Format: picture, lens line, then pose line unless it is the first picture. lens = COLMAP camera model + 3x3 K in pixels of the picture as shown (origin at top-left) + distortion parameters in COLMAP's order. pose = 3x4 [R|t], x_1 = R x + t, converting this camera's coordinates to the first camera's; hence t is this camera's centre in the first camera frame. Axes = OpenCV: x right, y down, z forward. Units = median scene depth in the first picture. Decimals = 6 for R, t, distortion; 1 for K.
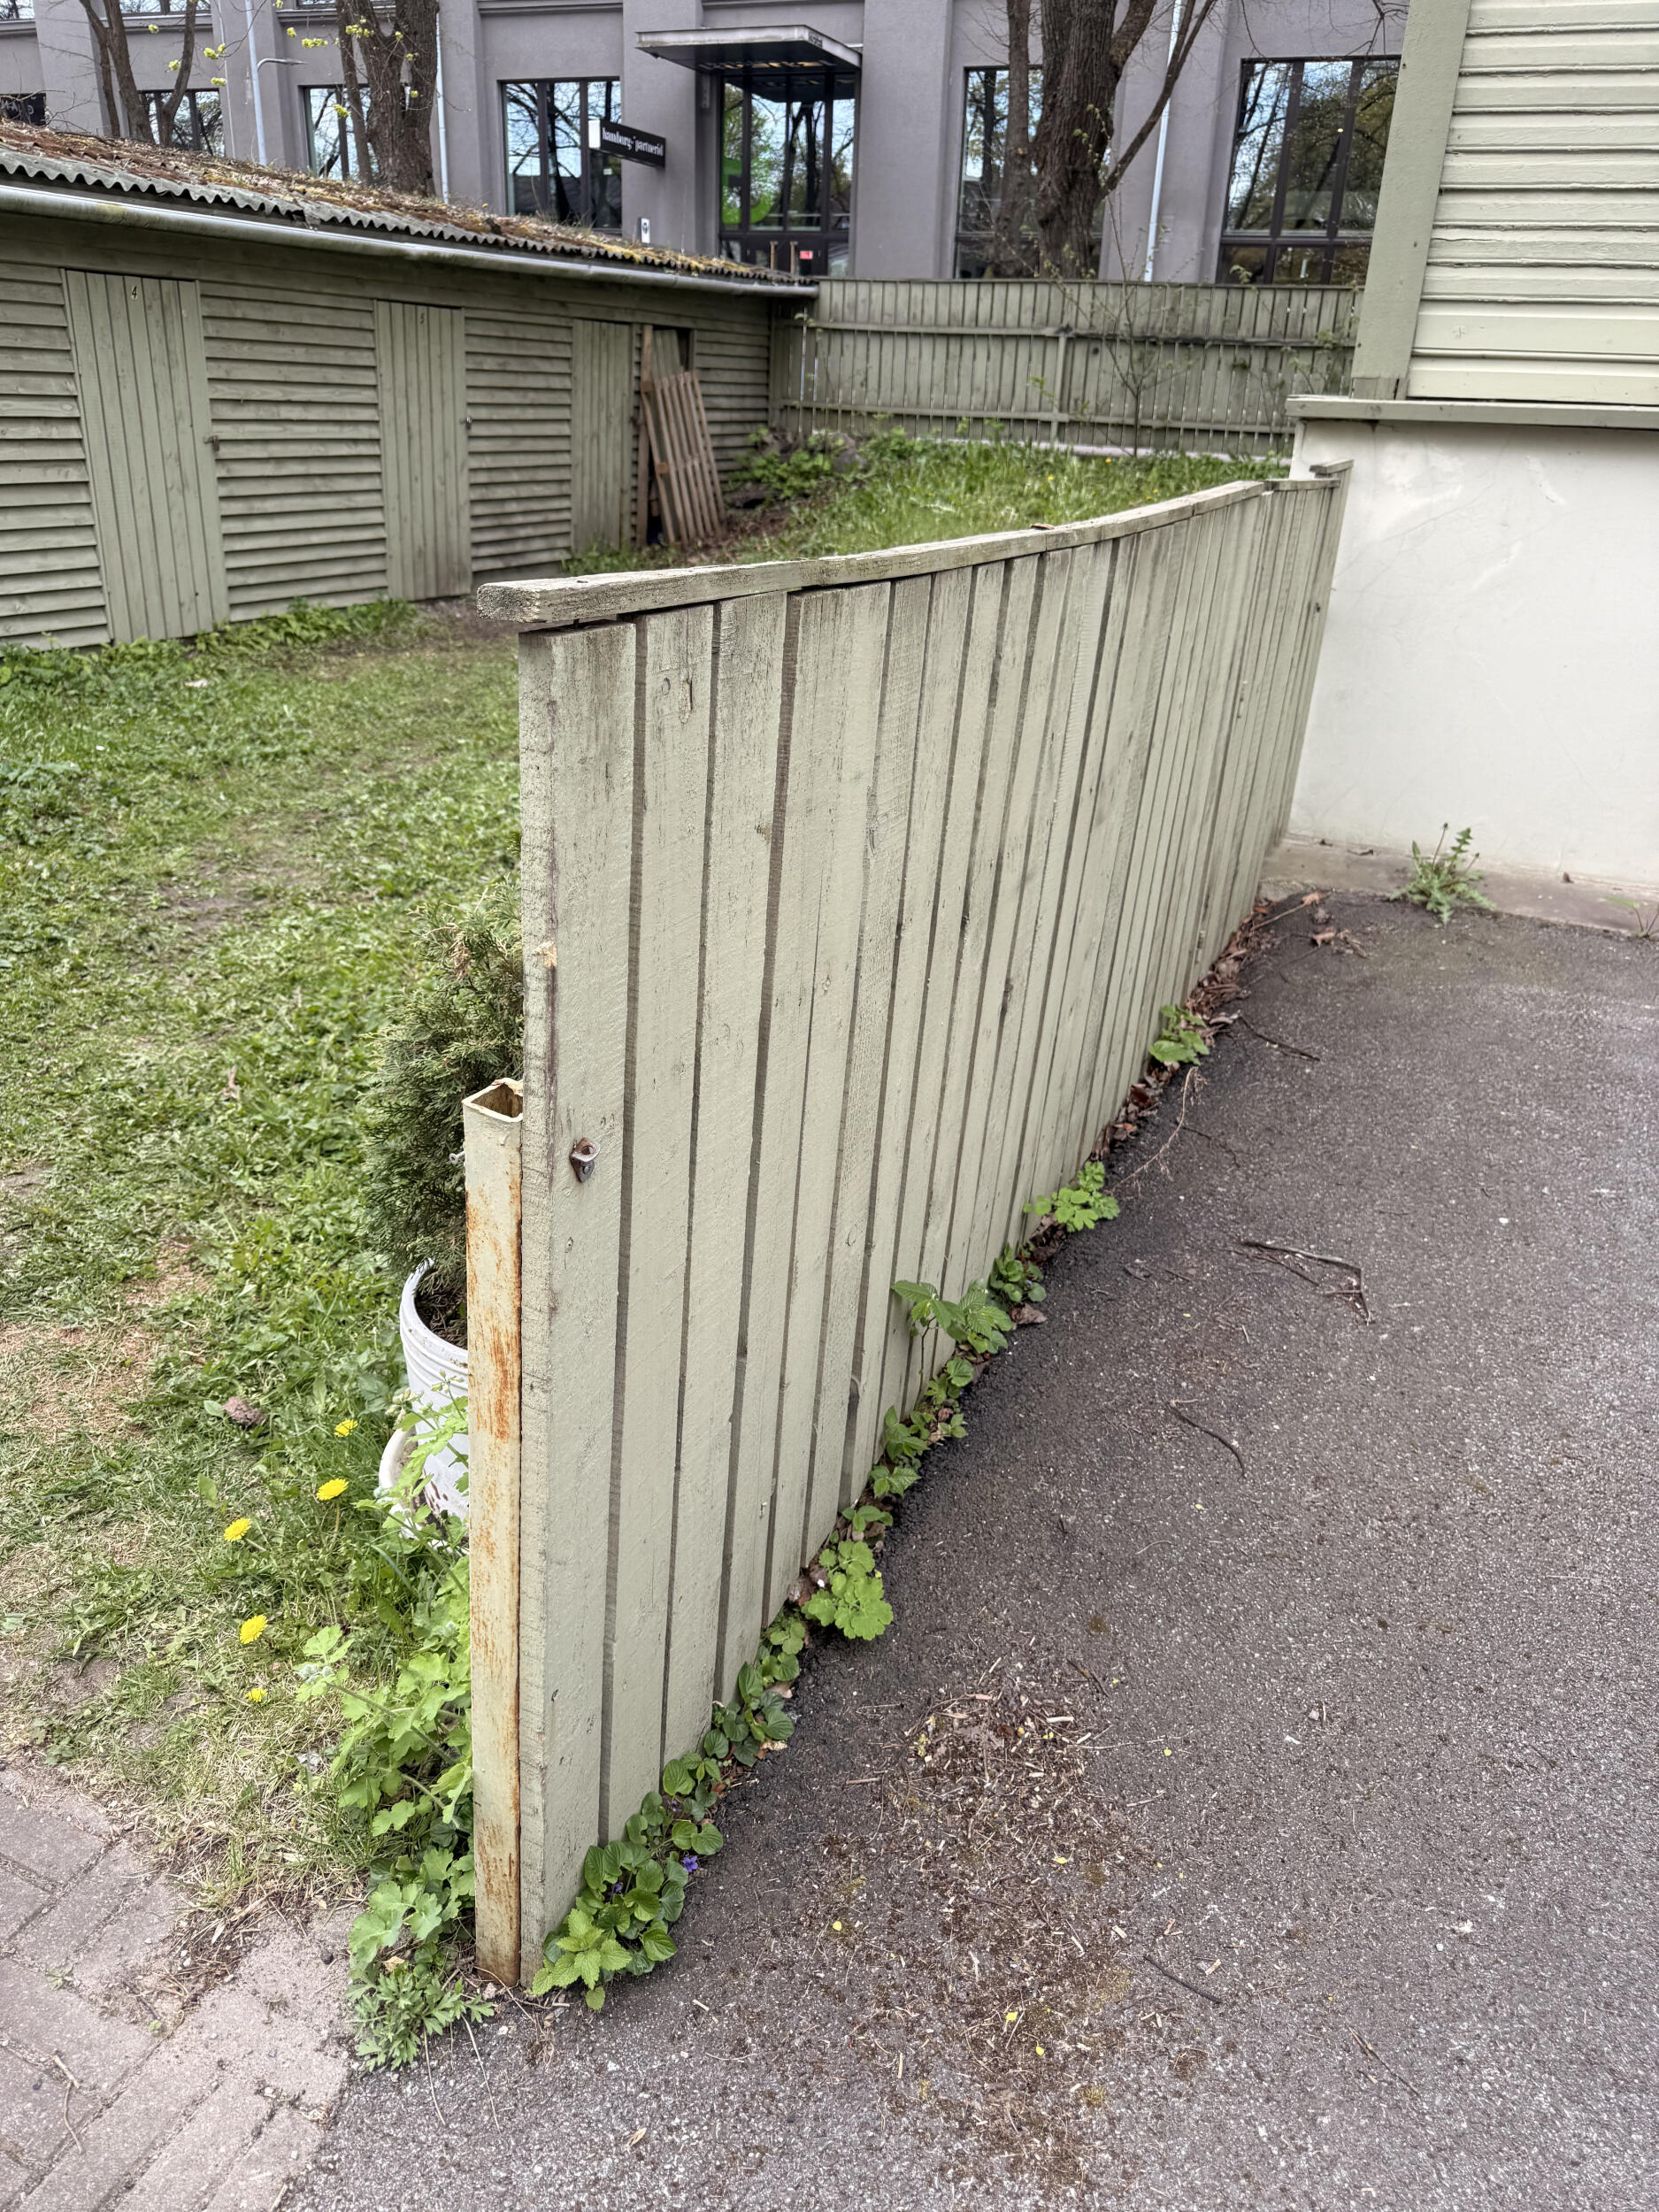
lens RADIAL K [[1569.1, 0, 824.0], [0, 1569.1, 1105.0], [0, 0, 1]] dist [0.013396, -0.015003]
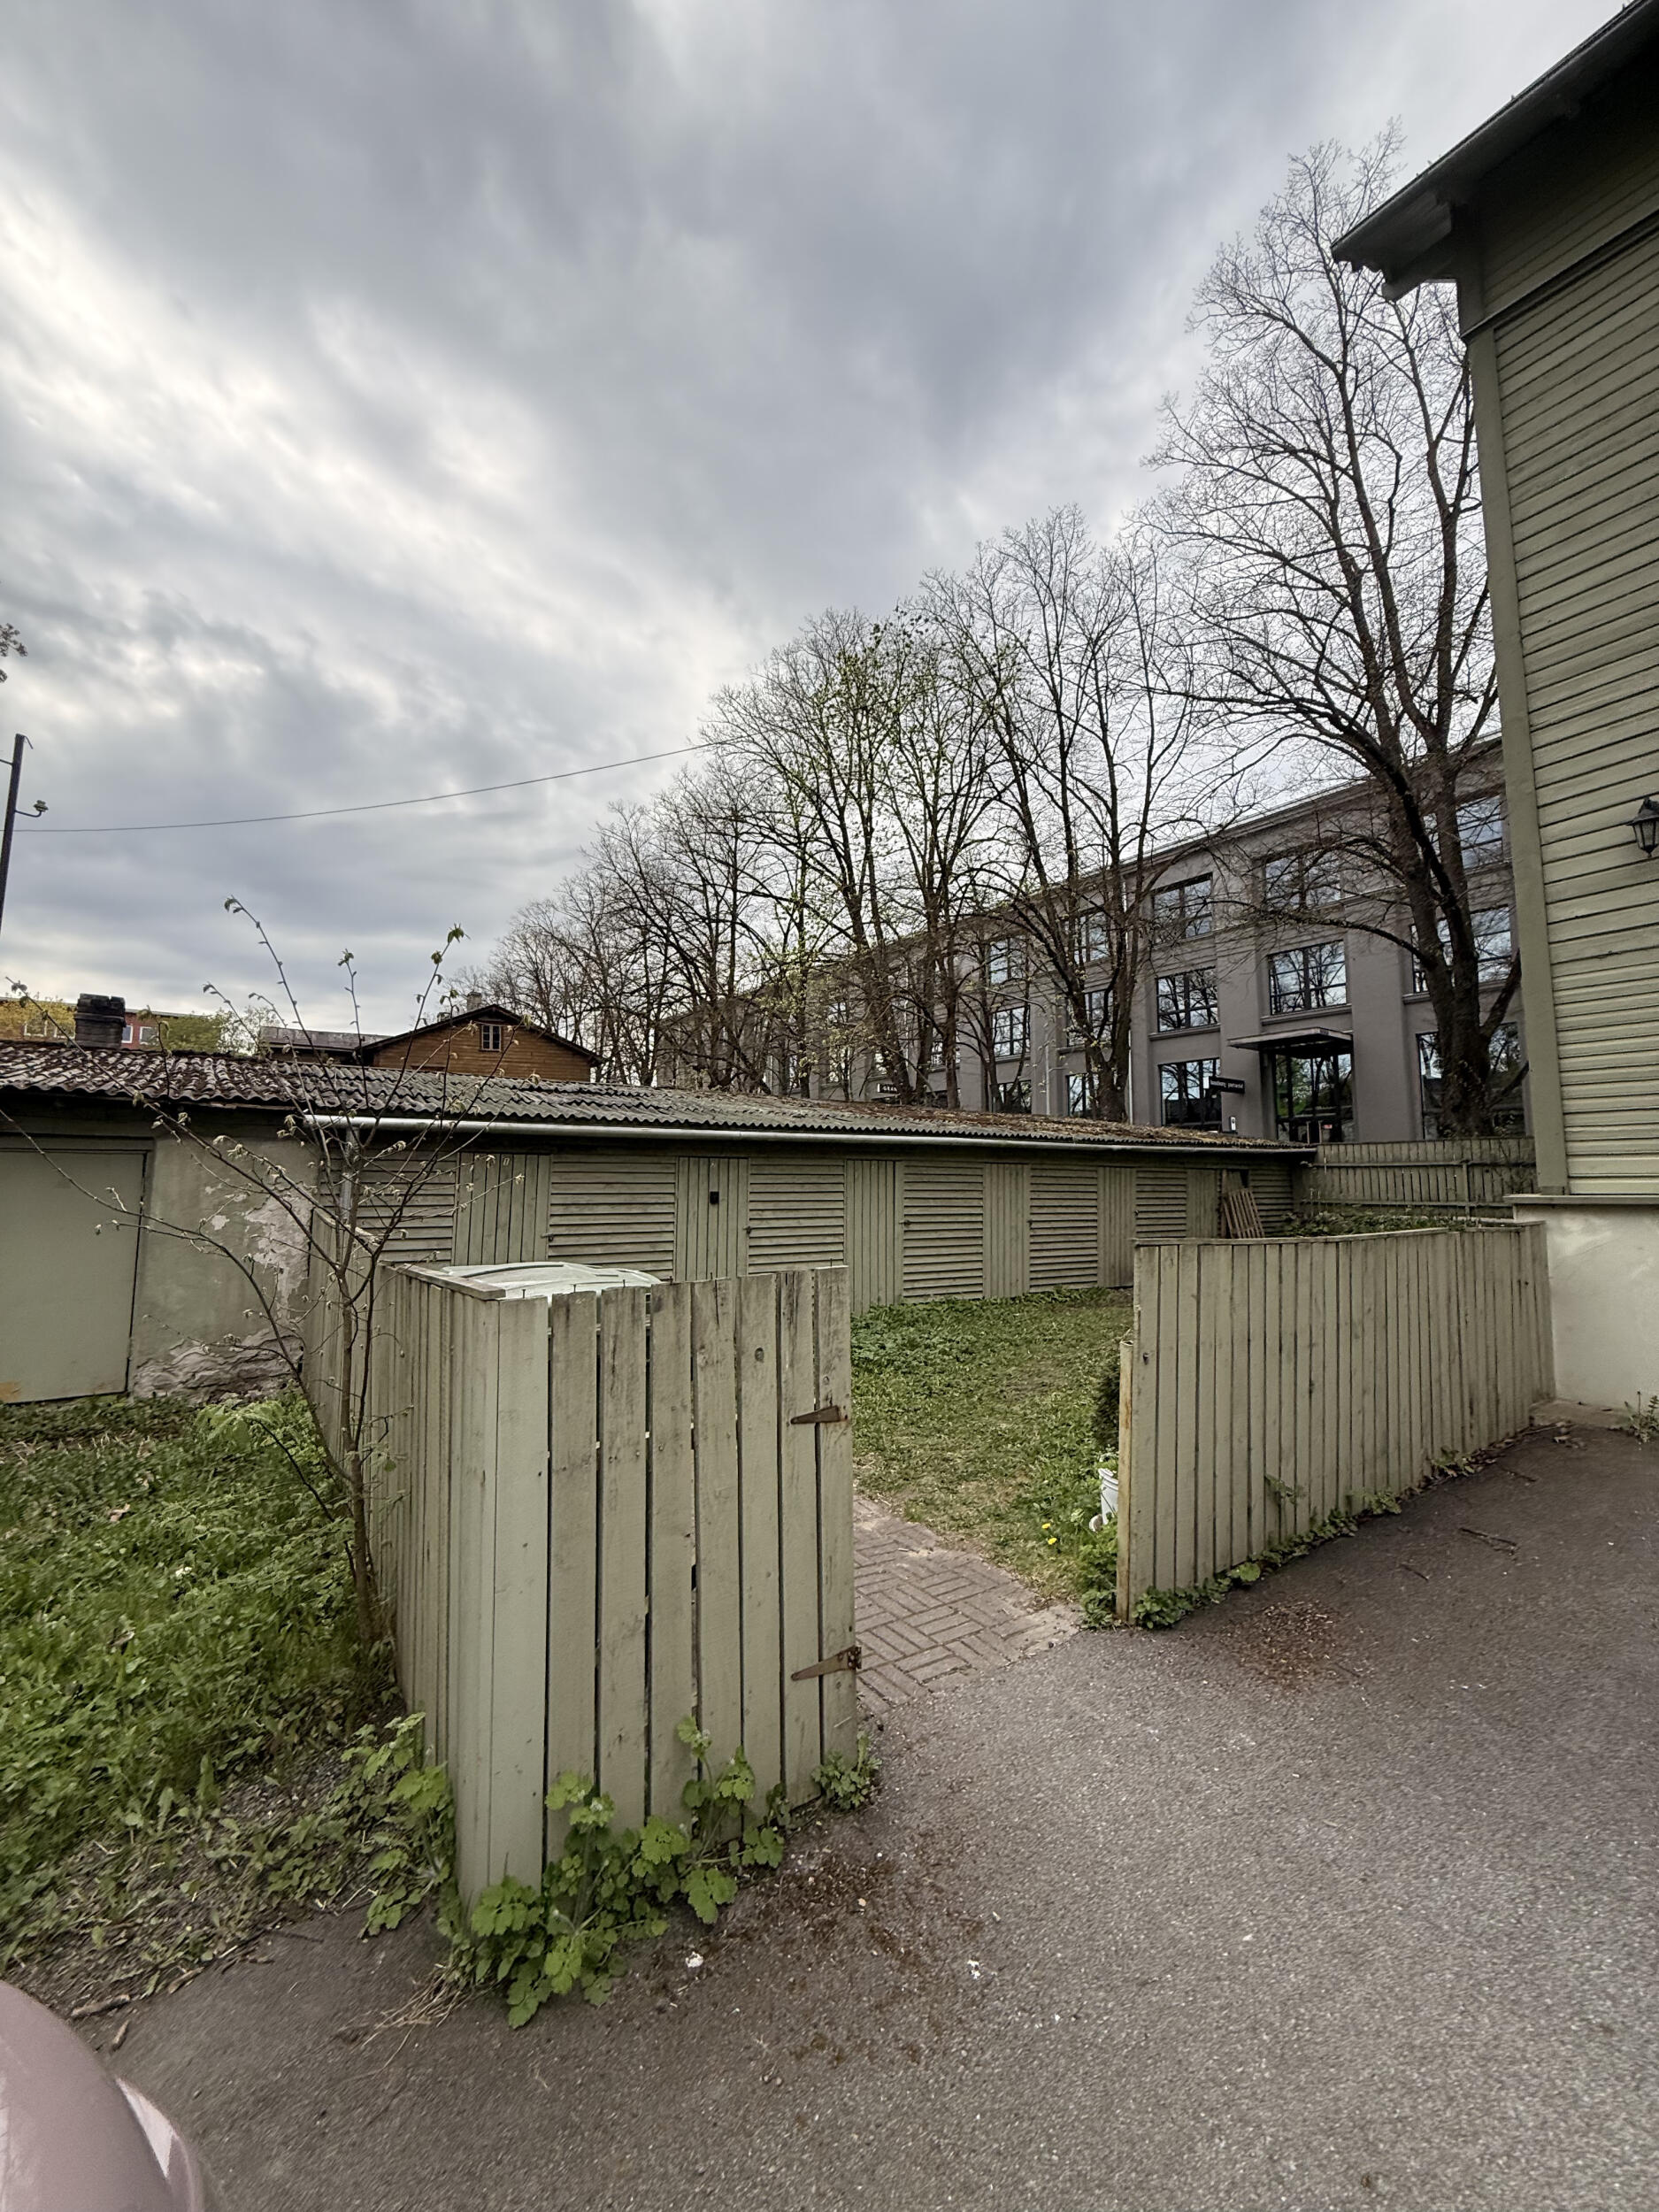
lens RADIAL K [[882.2, 0, 838.3], [0, 882.2, 1100.4], [0, 0, 1]] dist [0.000697, -0.000921]
pose [[0.861814, -0.081903, -0.500568, 0.060859], [-0.185990, 0.867110, -0.462090, 0.106509], [0.471895, 0.491336, 0.732055, -0.243090]]
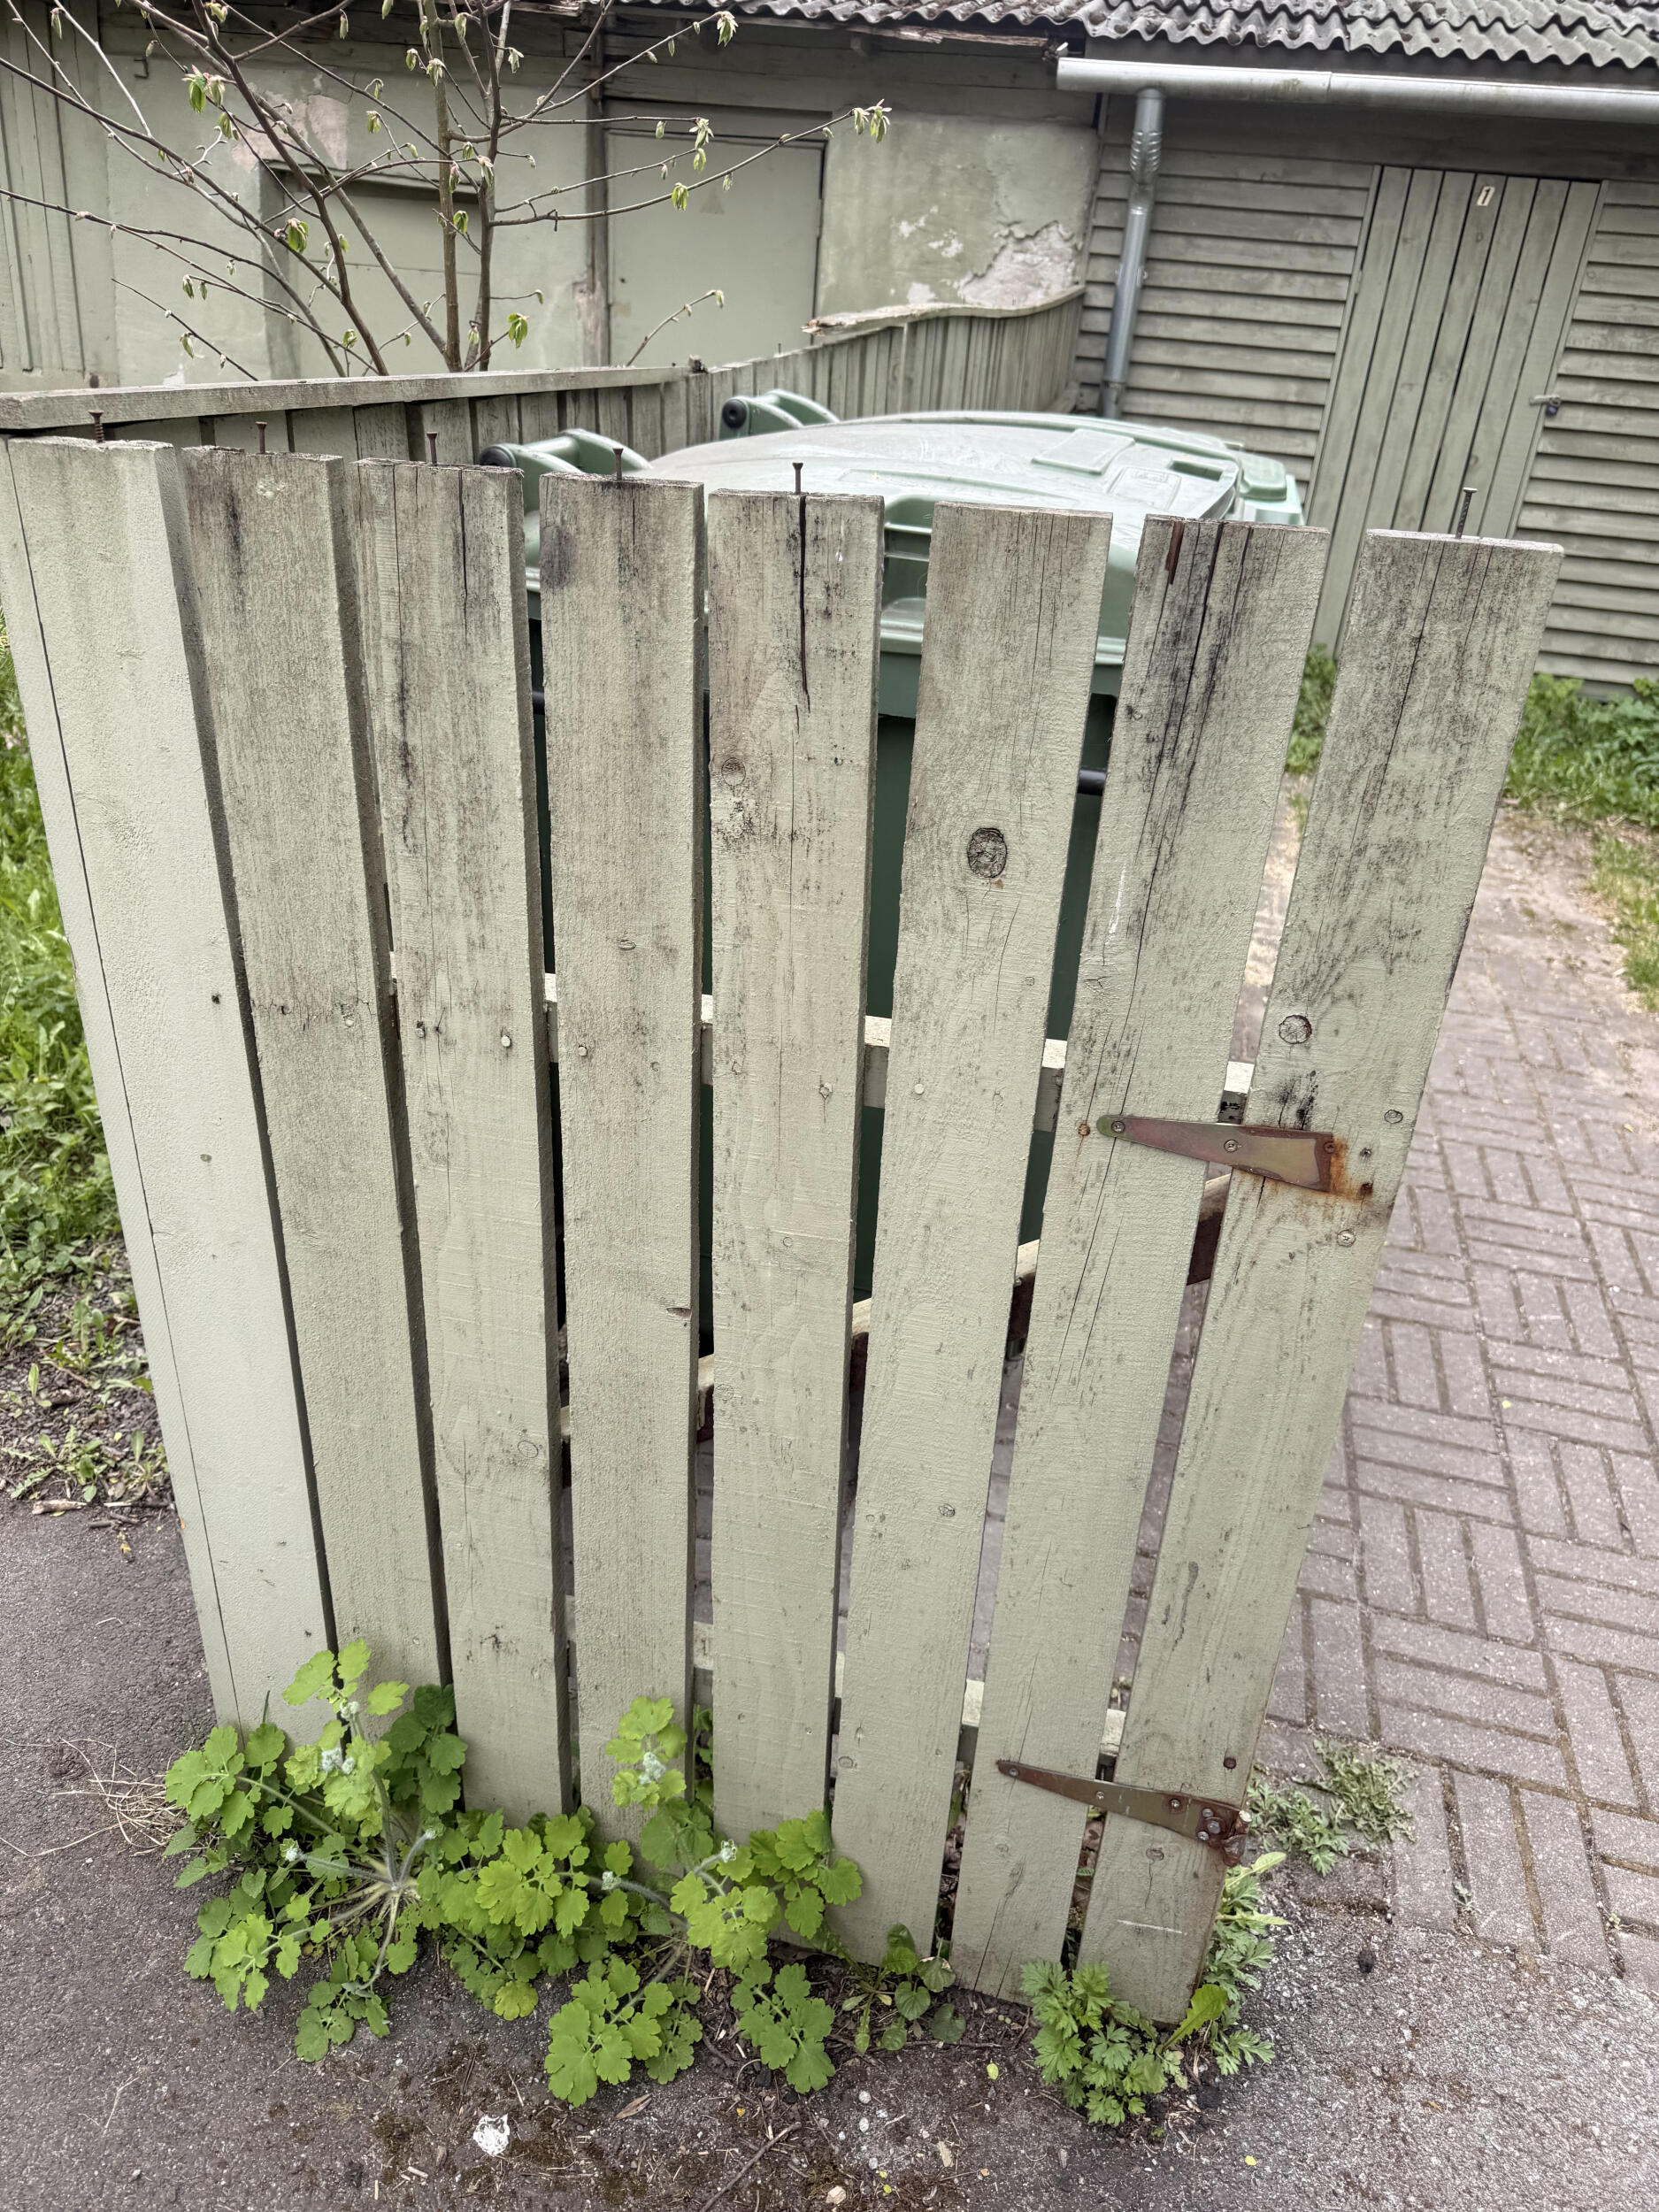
lens RADIAL K [[1569.1, 0, 836.3], [0, 1569.1, 1095.1], [0, 0, 1]] dist [0.013396, -0.015003]
pose [[0.198303, 0.447826, -0.871853, -0.087459], [-0.464091, 0.826386, 0.318914, -0.087888], [0.863305, 0.341378, 0.371707, 0.248297]]
